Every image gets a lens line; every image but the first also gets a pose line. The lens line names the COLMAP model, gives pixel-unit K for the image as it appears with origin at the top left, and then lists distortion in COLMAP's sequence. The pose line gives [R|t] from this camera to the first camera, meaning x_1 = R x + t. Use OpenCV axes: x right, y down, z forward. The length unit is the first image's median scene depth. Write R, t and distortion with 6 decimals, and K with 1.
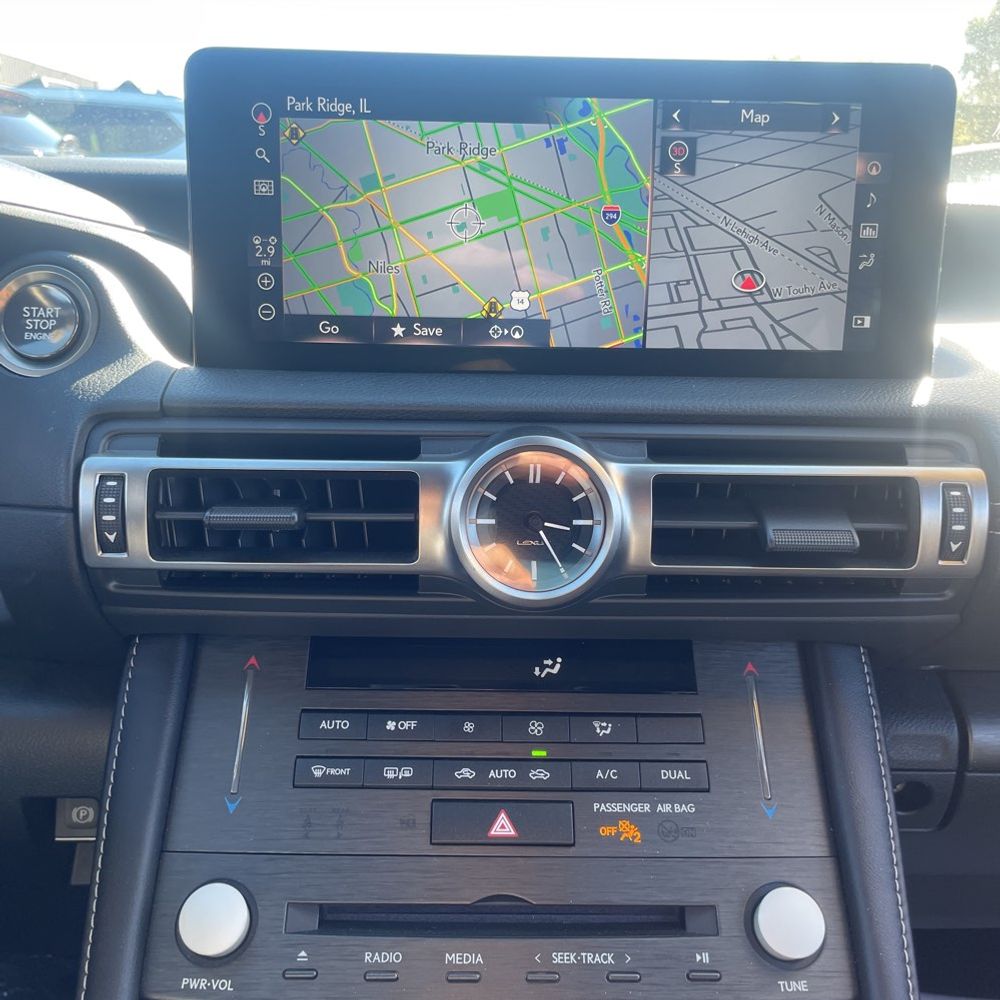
lens RADIAL K [[1041.1, 0, 500.0], [0, 1041.1, 500.0], [0, 0, 1]] dist [0.119580, -0.239103]
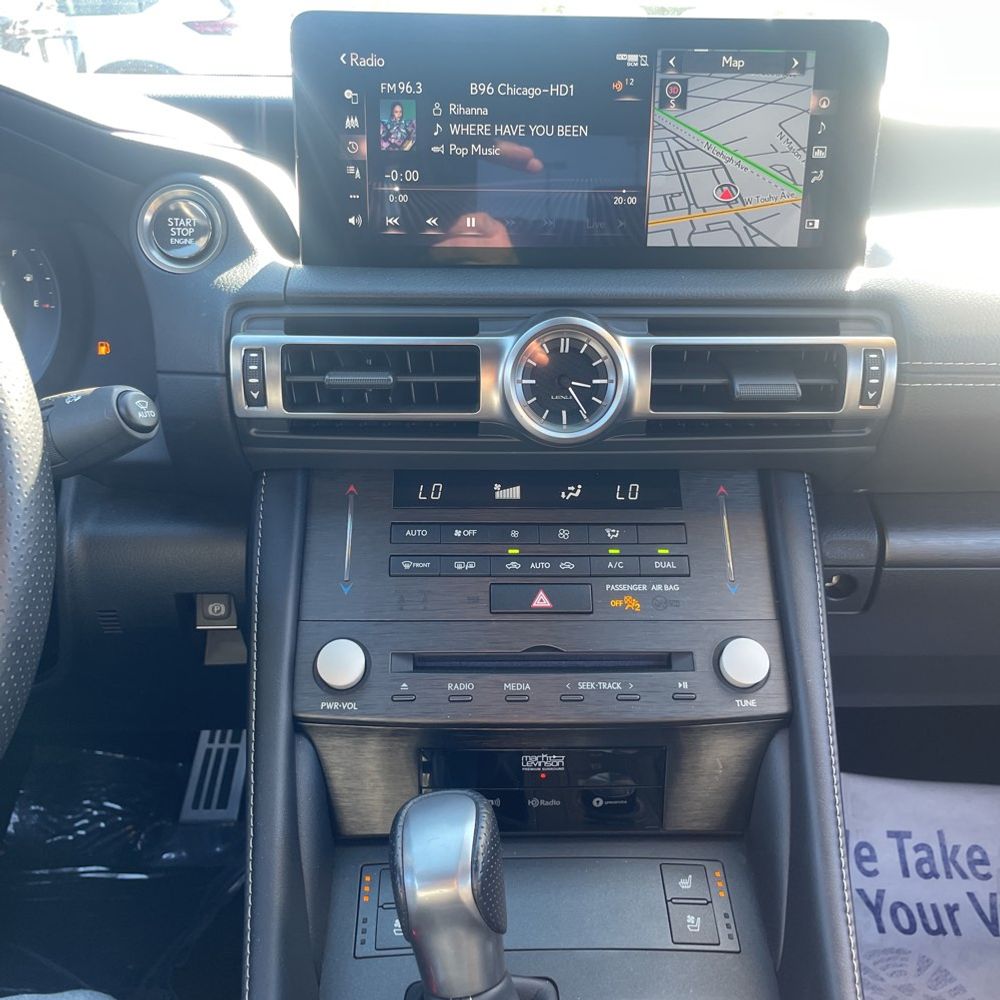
lens RADIAL K [[1041.1, 0, 500.0], [0, 1041.1, 500.0], [0, 0, 1]] dist [0.119580, -0.239103]
pose [[0.999902, -0.010776, 0.008965, -0.062666], [0.009628, 0.992791, 0.119471, 0.010849], [-0.010188, -0.119373, 0.992797, -0.356344]]
